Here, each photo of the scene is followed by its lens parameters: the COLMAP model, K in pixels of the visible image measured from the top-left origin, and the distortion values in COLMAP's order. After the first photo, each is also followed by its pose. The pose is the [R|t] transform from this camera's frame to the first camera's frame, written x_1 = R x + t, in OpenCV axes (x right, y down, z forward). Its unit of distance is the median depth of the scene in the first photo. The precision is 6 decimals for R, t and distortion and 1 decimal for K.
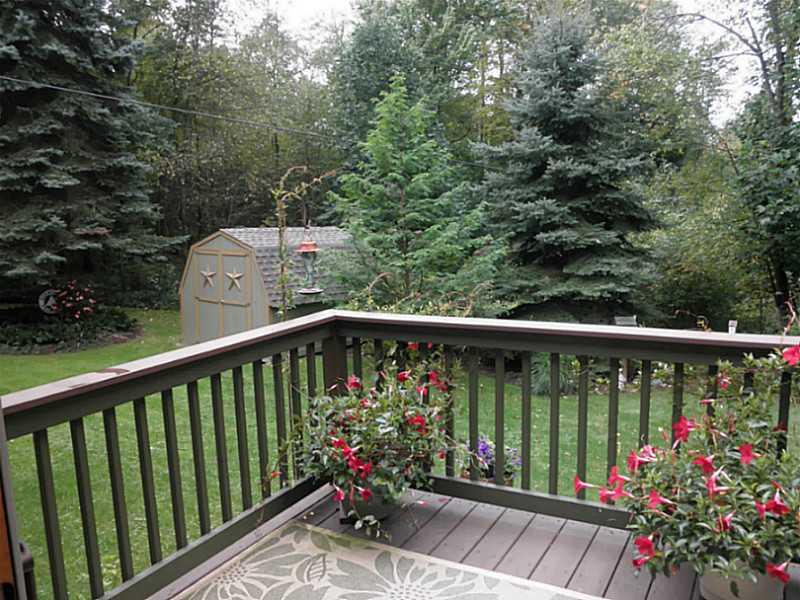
lens RADIAL K [[656.3, 0, 396.0], [0, 656.3, 324.4], [0, 0, 1]] dist [-0.087451, 0.050251]
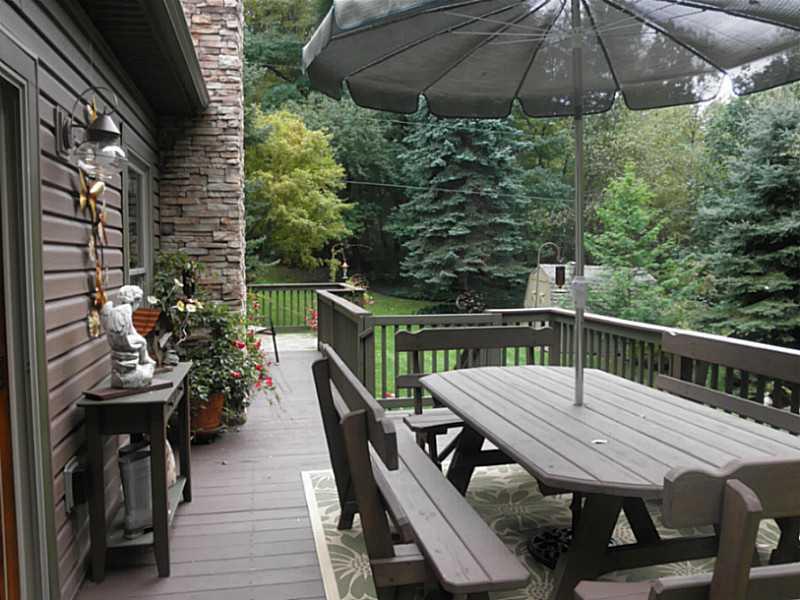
lens RADIAL K [[656.3, 0, 399.6], [0, 656.3, 300.1], [0, 0, 1]] dist [-0.087451, 0.050251]
pose [[0.665100, 0.085400, -0.741855, 0.704706], [-0.149814, 0.988501, -0.020521, 0.021027], [0.731572, 0.124788, 0.670246, -0.284966]]
